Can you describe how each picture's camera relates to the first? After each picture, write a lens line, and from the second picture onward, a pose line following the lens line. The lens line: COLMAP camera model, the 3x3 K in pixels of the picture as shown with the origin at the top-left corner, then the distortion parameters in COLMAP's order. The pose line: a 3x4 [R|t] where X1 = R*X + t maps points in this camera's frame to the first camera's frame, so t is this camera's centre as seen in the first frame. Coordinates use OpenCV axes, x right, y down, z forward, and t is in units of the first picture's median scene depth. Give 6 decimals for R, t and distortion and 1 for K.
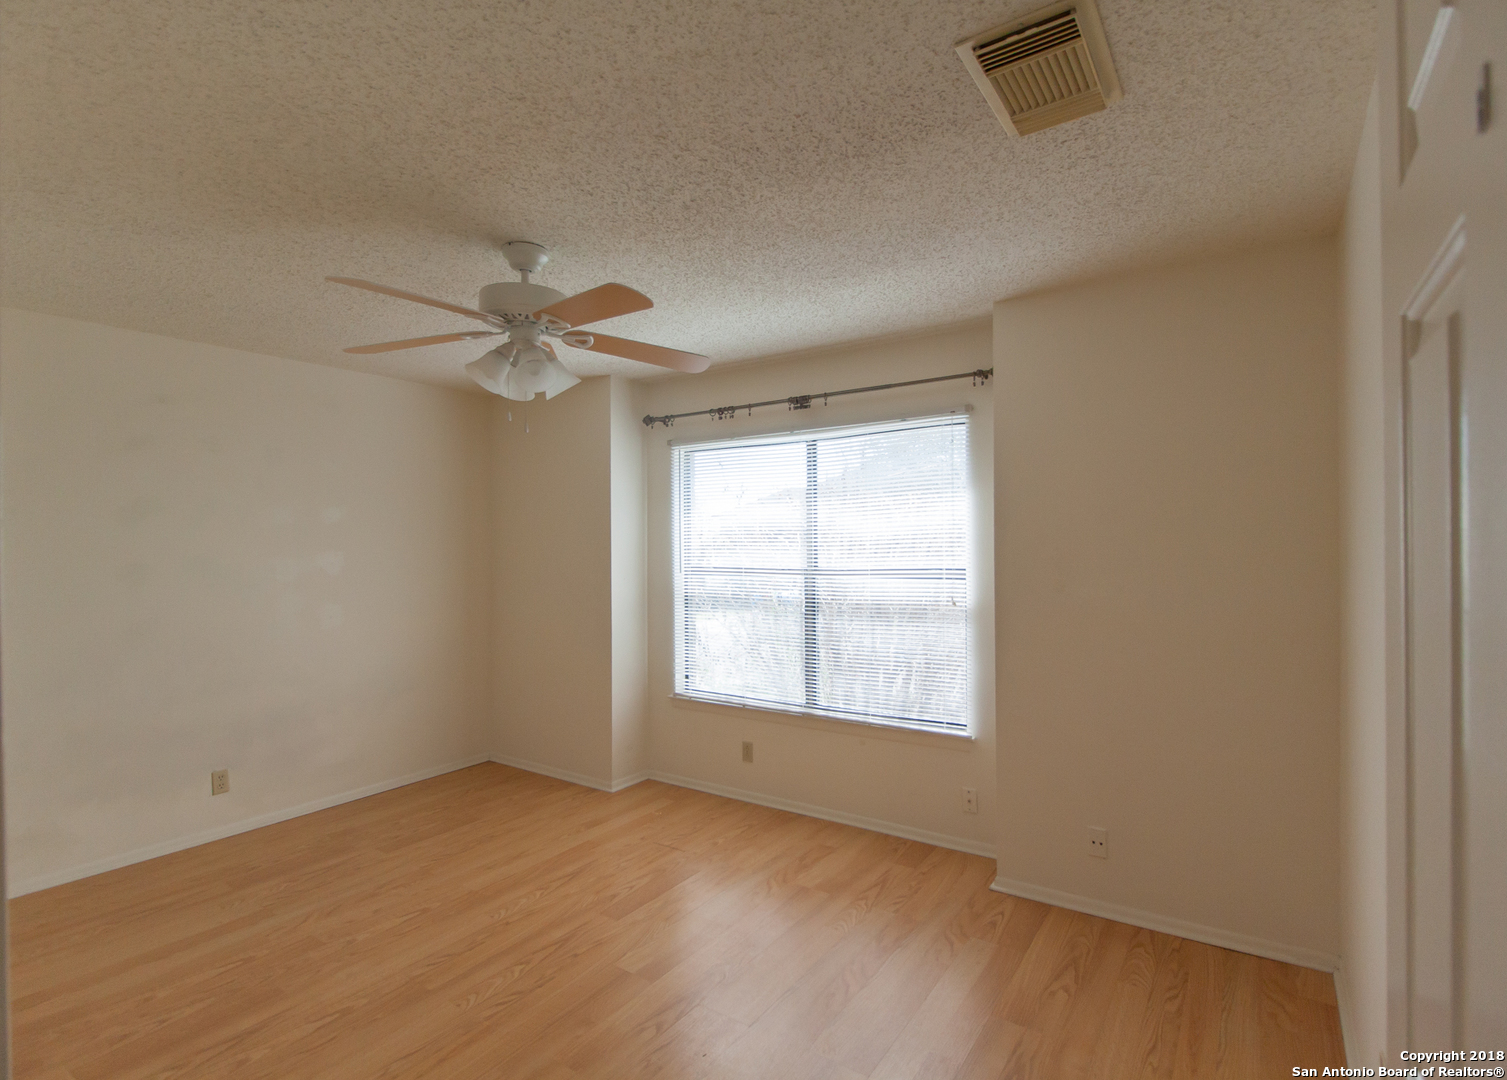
lens RADIAL K [[740.8, 0, 744.8], [0, 740.8, 537.1], [0, 0, 1]] dist [0.017746, -0.013241]
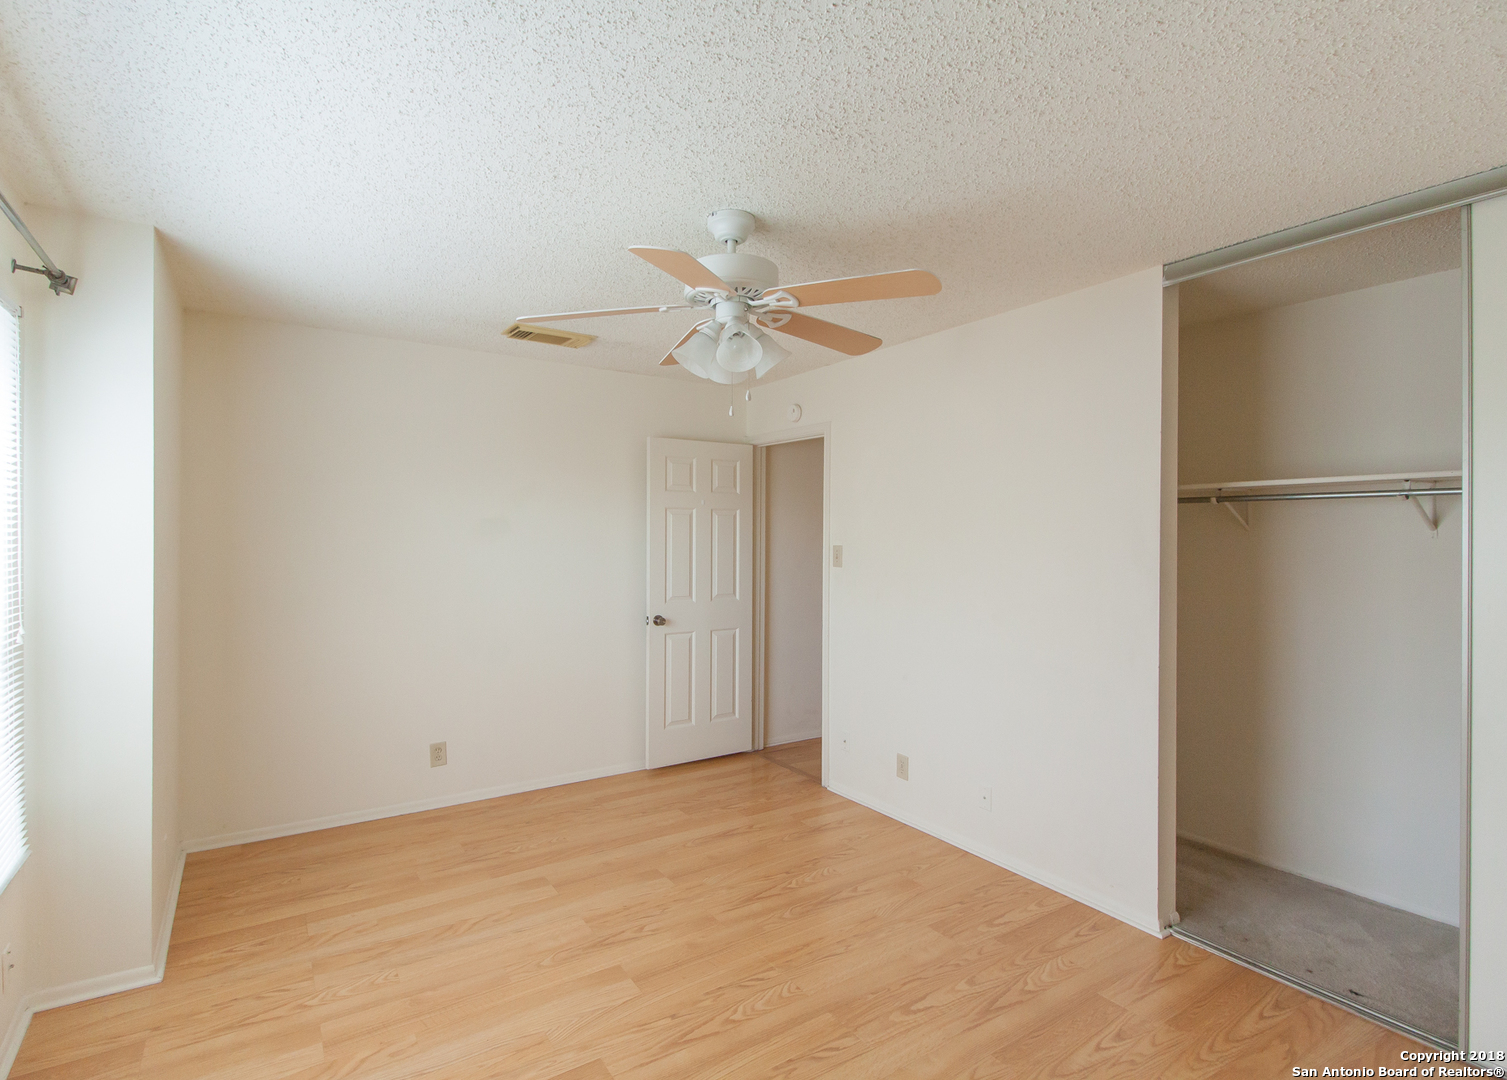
lens RADIAL K [[740.8, 0, 744.8], [0, 740.8, 537.1], [0, 0, 1]] dist [0.017746, -0.013241]
pose [[-0.926900, 0.001177, 0.375306, -0.655992], [-0.001908, 0.999967, -0.007847, 0.016610], [-0.375303, -0.007990, -0.926868, 1.852841]]
